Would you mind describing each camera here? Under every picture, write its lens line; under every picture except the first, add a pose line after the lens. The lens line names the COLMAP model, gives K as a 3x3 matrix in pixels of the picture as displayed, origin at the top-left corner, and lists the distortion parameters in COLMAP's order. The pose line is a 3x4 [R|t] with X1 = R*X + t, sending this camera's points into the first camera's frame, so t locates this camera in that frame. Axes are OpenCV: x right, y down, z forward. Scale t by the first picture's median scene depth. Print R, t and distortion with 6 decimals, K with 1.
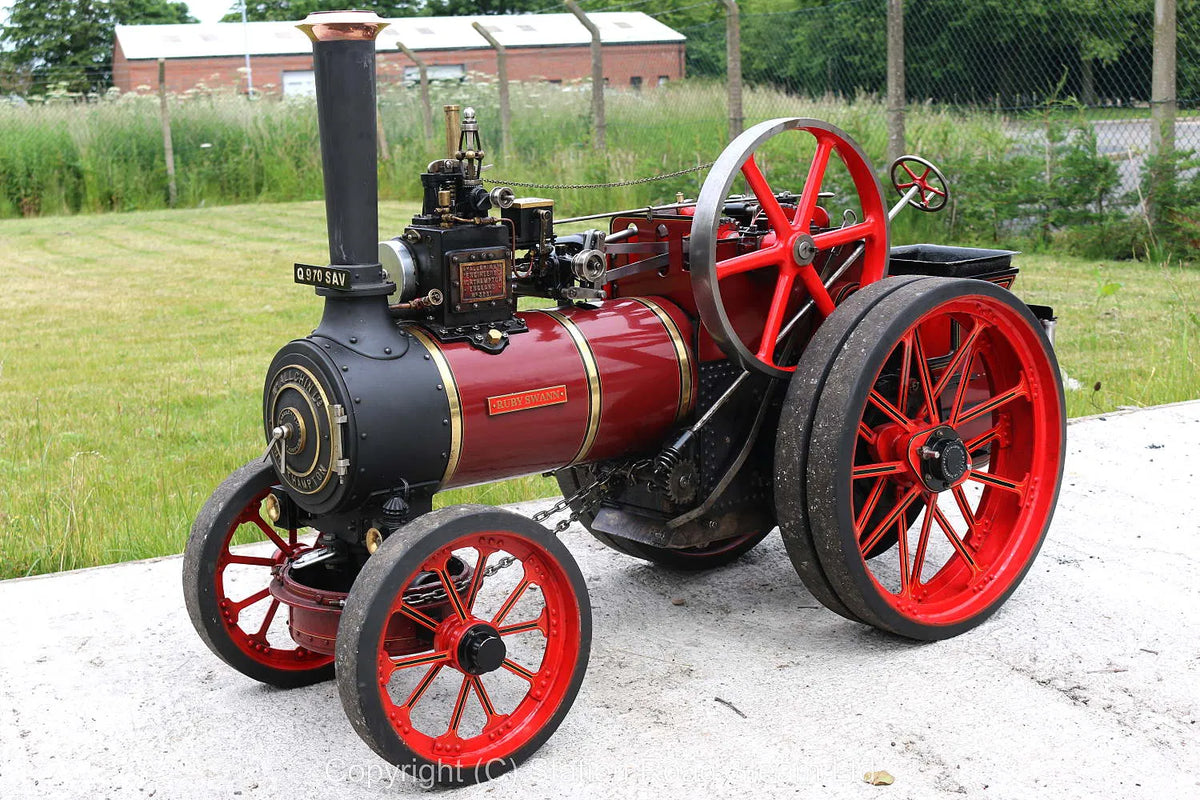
lens RADIAL K [[1639.4, 0, 600.0], [0, 1639.4, 400.0], [0, 0, 1]] dist [-0.005183, -0.016517]
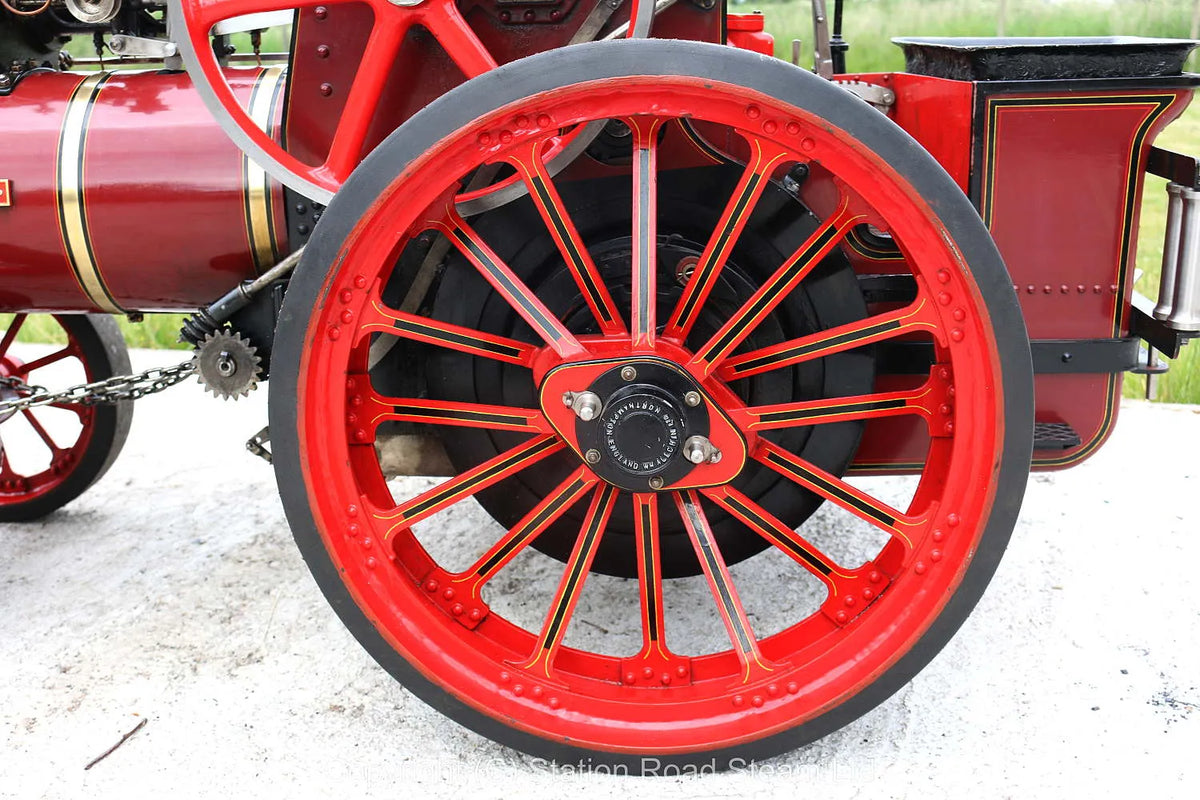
lens RADIAL K [[1295.2, 0, 600.0], [0, 1295.2, 400.0], [0, 0, 1]] dist [-0.068037, -0.012240]
pose [[0.723900, 0.202991, -0.659366, 0.502982], [-0.125379, 0.978528, 0.163597, -0.036039], [0.678417, -0.035757, 0.733807, 0.795656]]
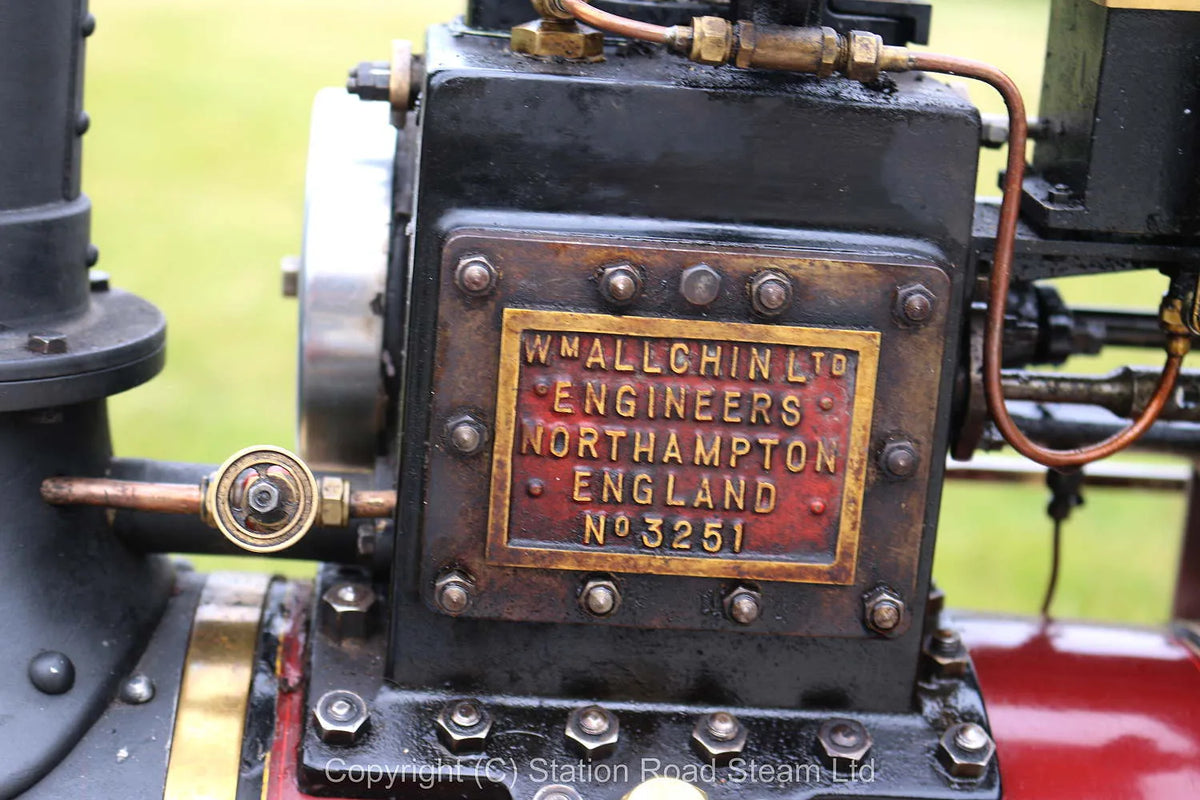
lens RADIAL K [[2363.6, 0, 600.0], [0, 2363.6, 400.0], [0, 0, 1]] dist [0.028551, -0.023372]
pose [[0.800338, 0.217365, -0.558759, 0.041559], [-0.195905, 0.975620, 0.098925, -0.095954], [0.566639, 0.030290, 0.823409, 0.813151]]
